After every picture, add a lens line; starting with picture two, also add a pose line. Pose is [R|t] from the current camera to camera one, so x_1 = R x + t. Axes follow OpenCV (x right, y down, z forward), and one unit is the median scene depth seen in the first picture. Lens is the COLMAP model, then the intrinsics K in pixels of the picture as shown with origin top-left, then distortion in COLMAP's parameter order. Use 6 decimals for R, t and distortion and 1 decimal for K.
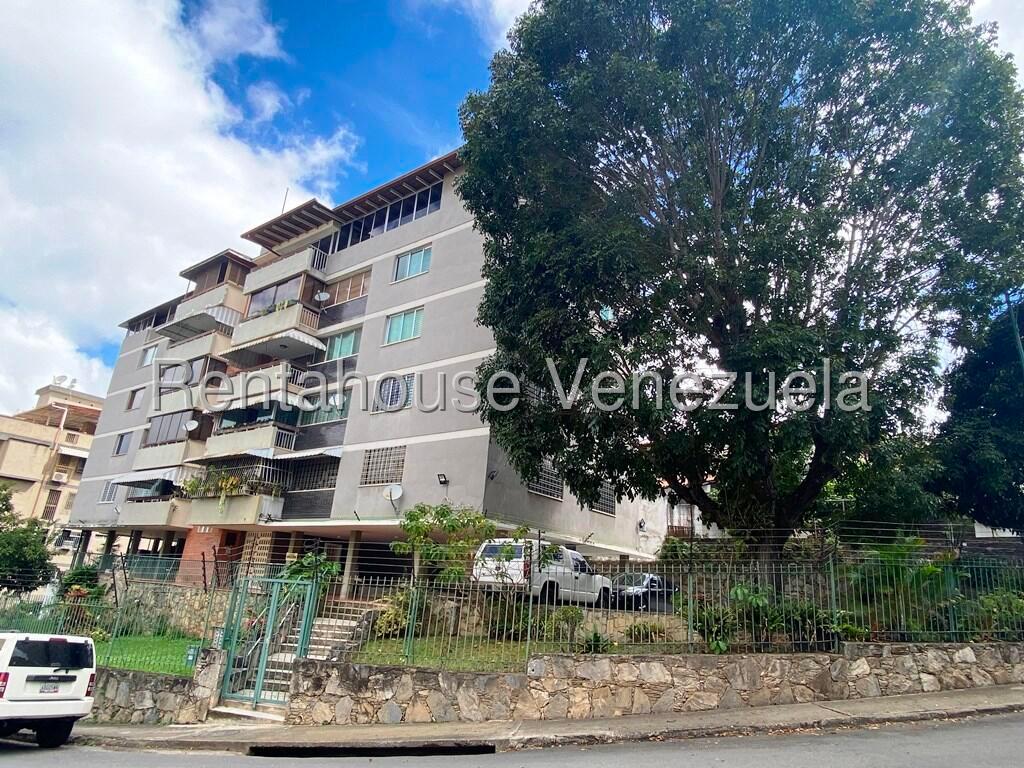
lens RADIAL K [[684.1, 0, 512.0], [0, 684.1, 384.0], [0, 0, 1]] dist [0.000016, 0.000162]
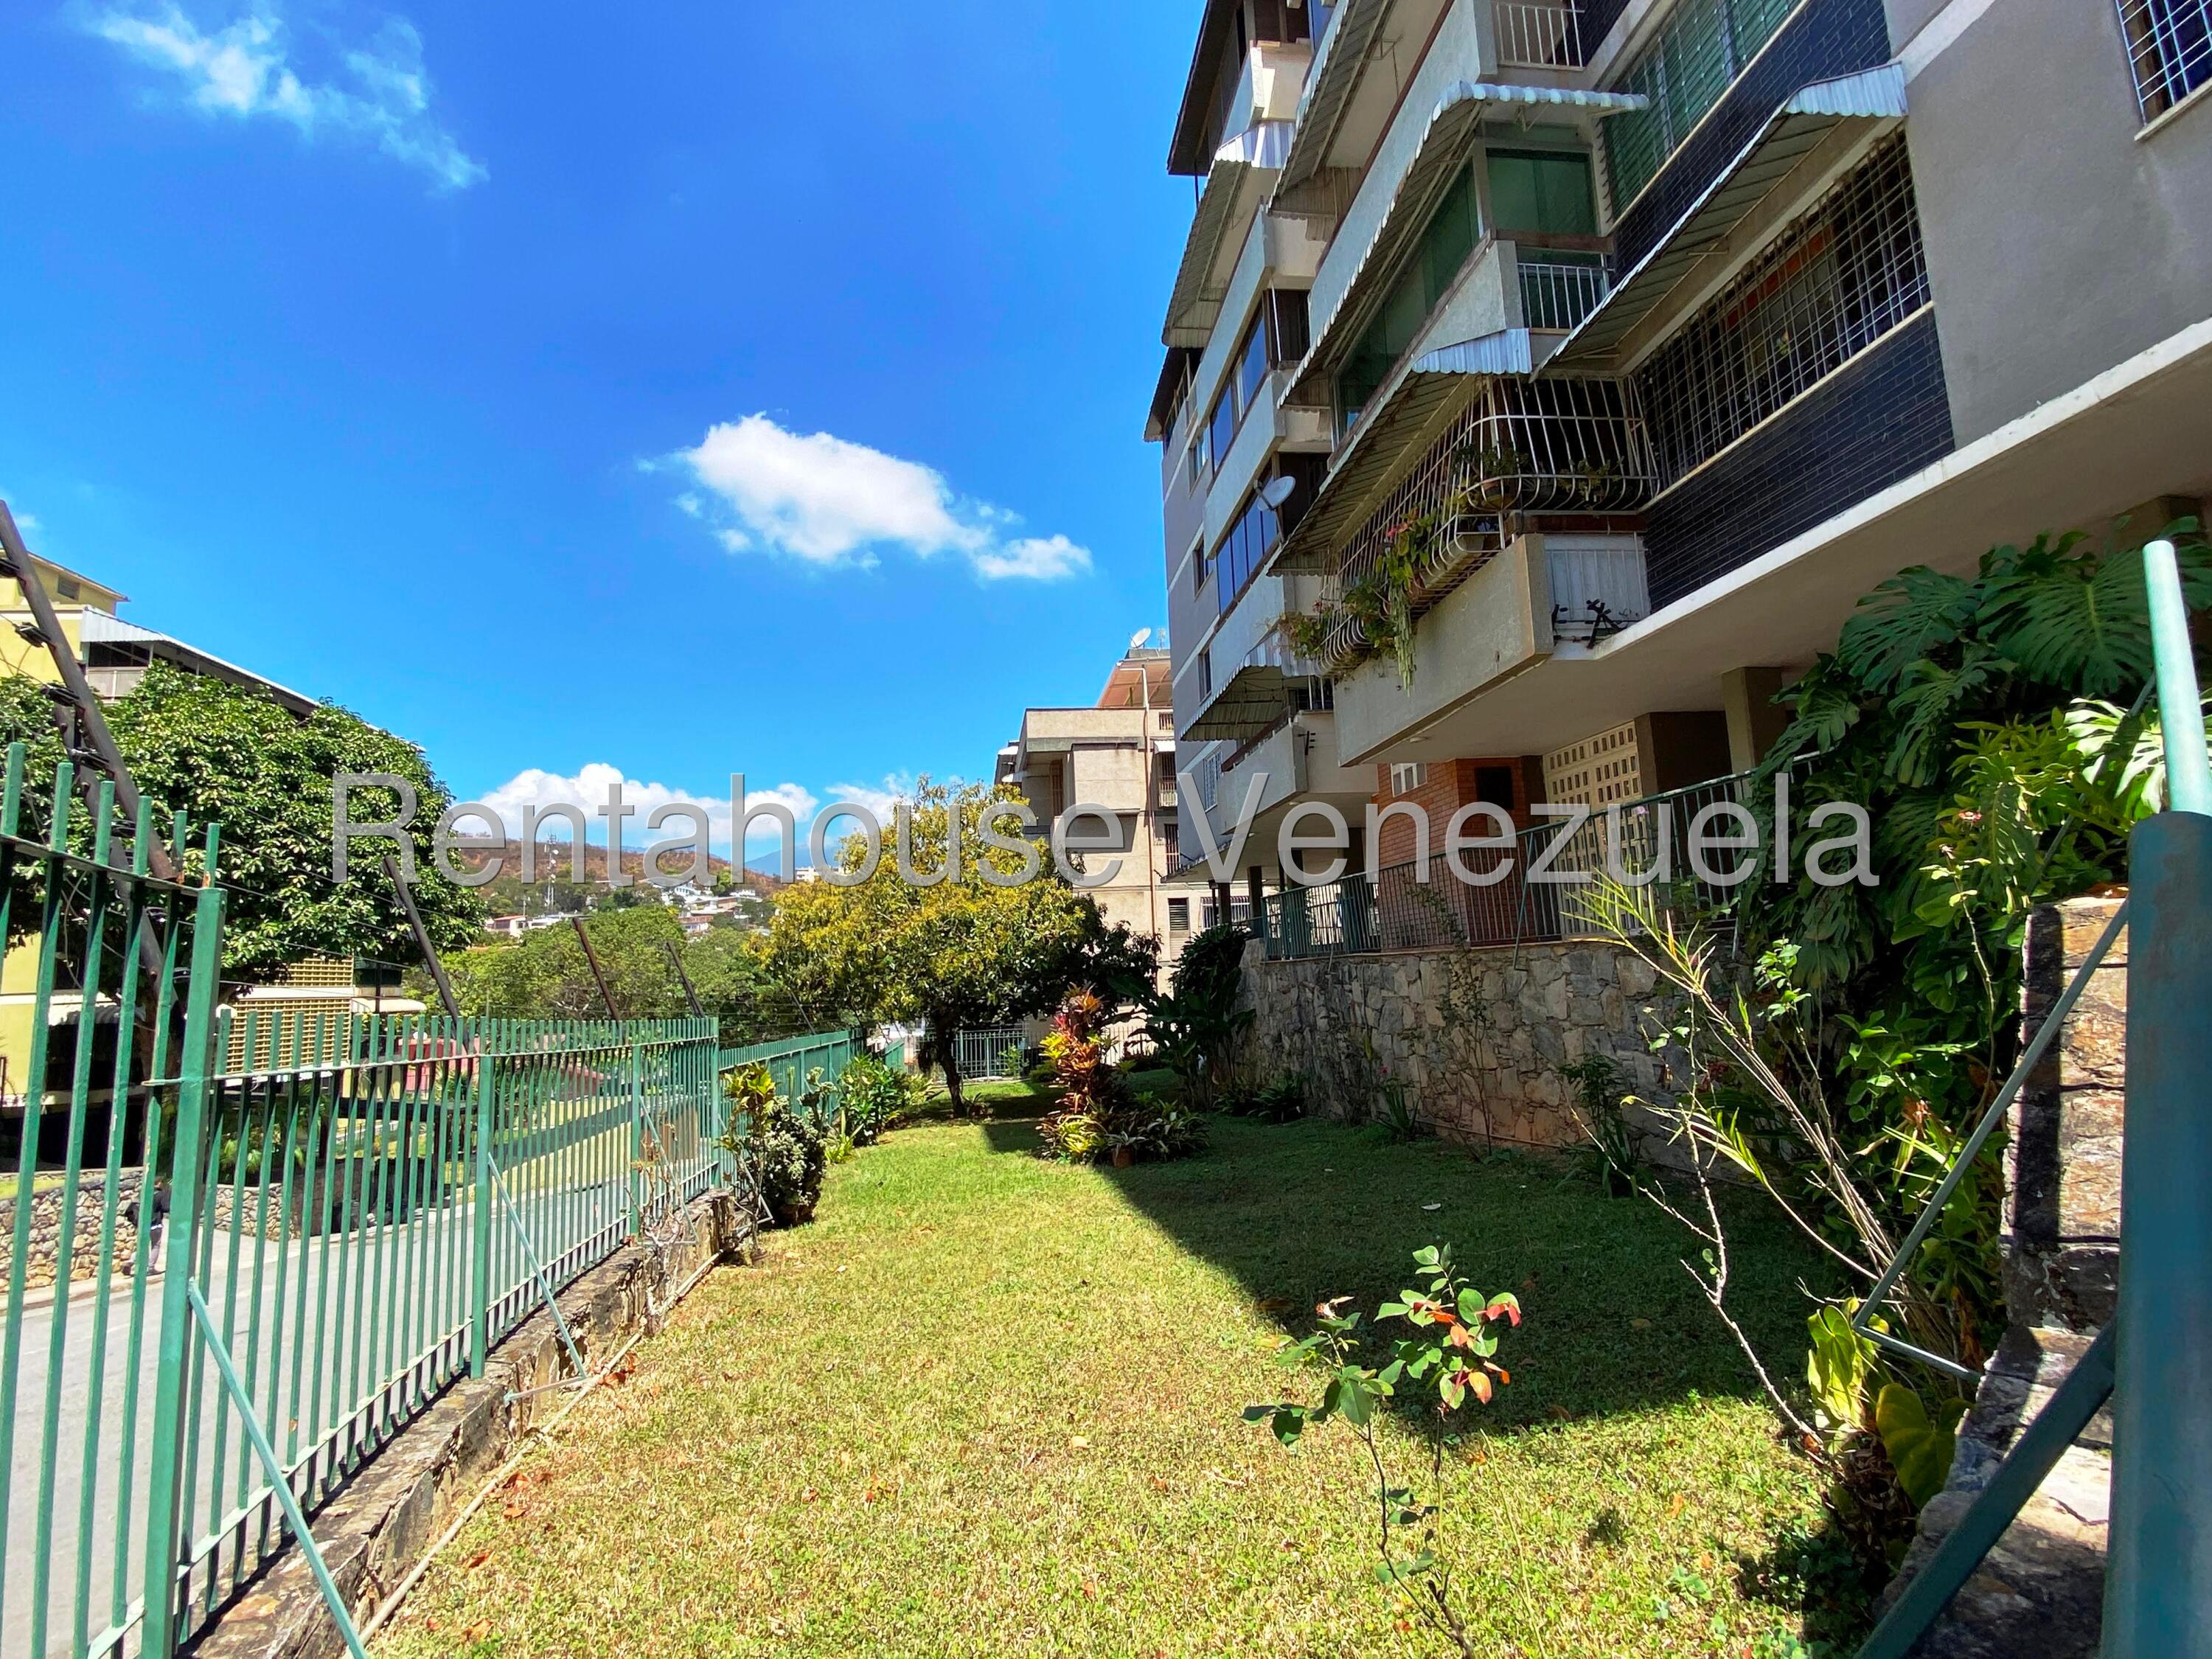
lens RADIAL K [[1151.3, 0, 1106.0], [0, 1151.3, 829.5], [0, 0, 1]] dist [-0.002790, -0.000695]
pose [[0.710188, -0.211955, -0.671348, -0.229078], [0.324322, 0.944887, 0.044770, 0.190861], [0.624859, -0.249528, 0.739789, 0.597642]]
